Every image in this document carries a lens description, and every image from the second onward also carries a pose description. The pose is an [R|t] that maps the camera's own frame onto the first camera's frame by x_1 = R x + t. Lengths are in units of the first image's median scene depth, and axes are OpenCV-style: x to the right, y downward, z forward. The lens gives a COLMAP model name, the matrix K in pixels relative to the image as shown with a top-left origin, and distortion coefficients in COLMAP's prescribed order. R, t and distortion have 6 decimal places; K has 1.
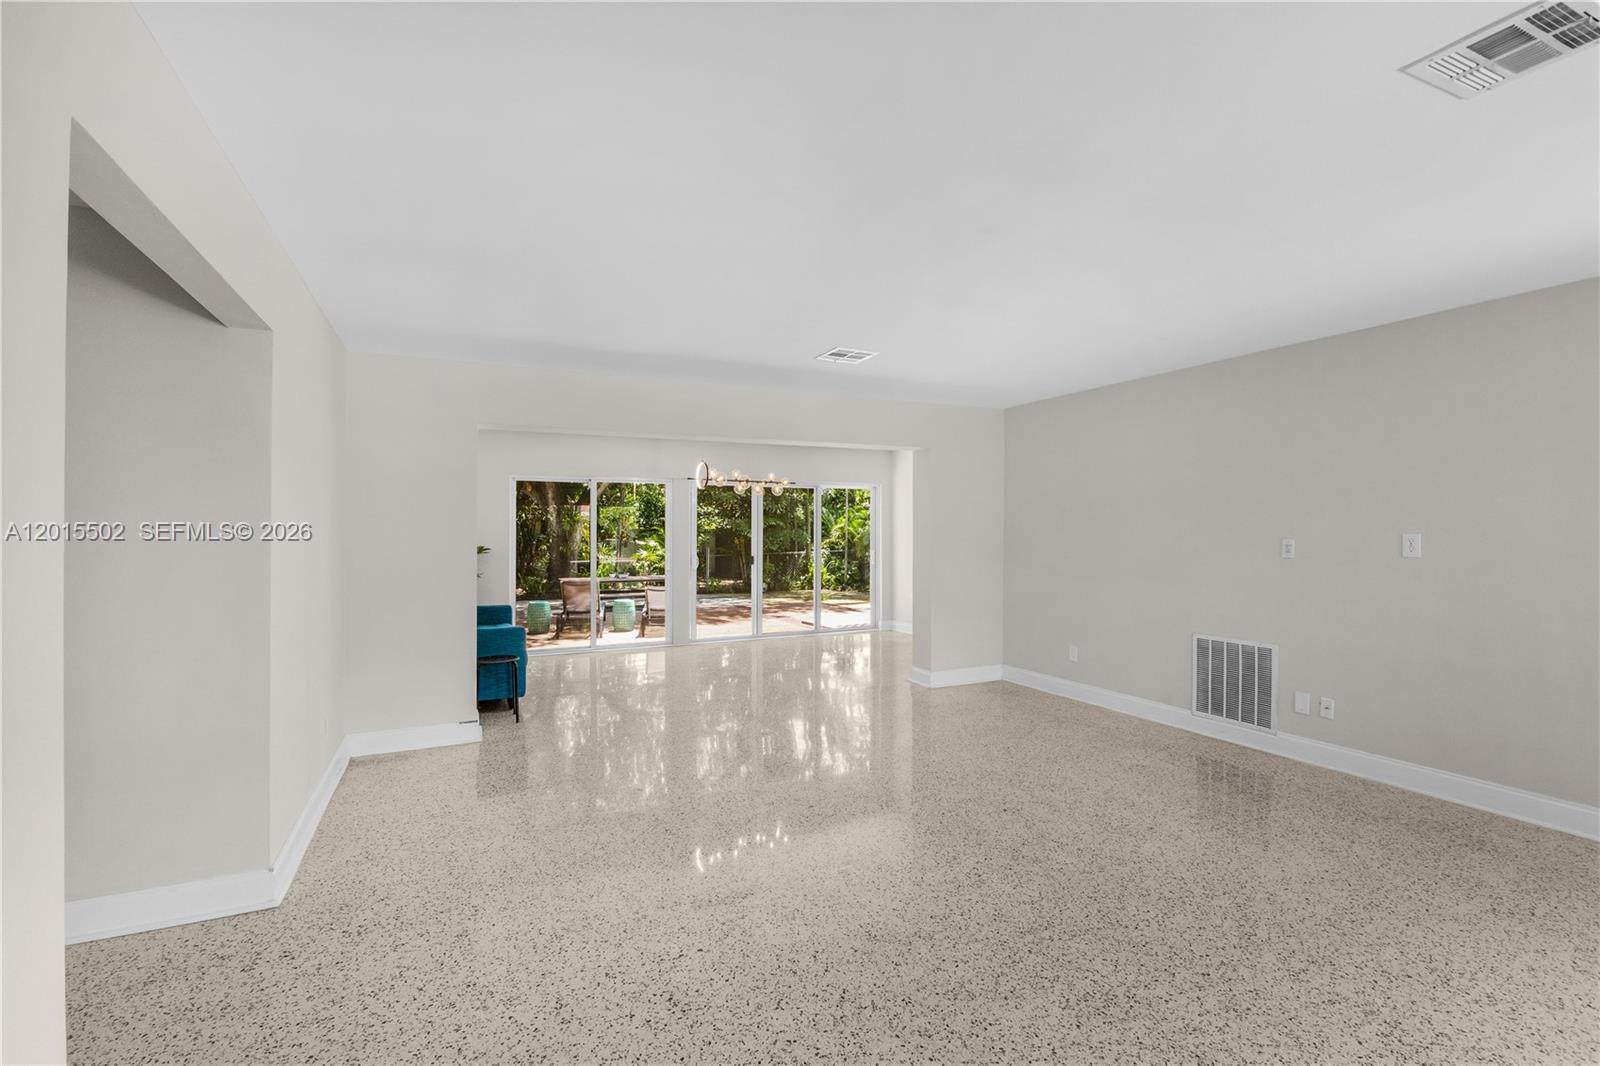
lens RADIAL K [[727.1, 0, 799.5], [0, 727.1, 533.1], [0, 0, 1]] dist [-0.002690, -0.000518]
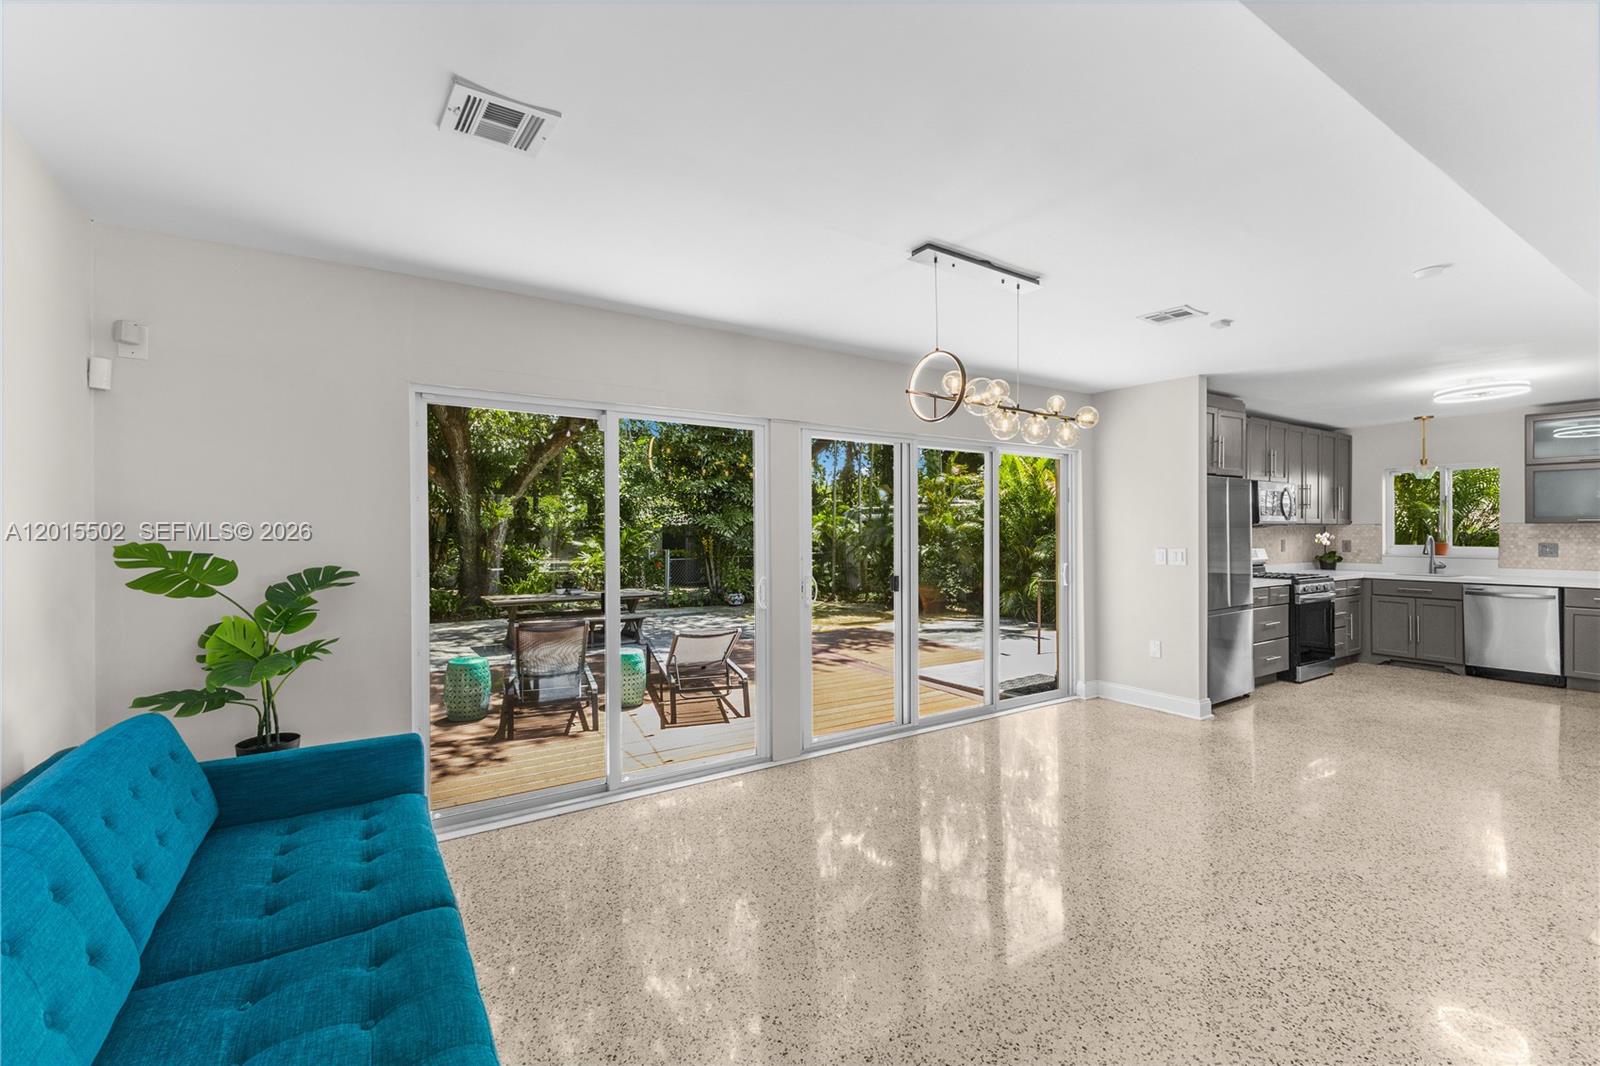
lens RADIAL K [[692.3, 0, 802.3], [0, 692.3, 533.5], [0, 0, 1]] dist [0.008701, -0.000525]
pose [[0.989544, 0.002089, 0.144214, -0.096908], [-0.002501, 0.999993, 0.002675, -0.000341], [-0.144207, -0.003007, 0.989543, 0.236742]]
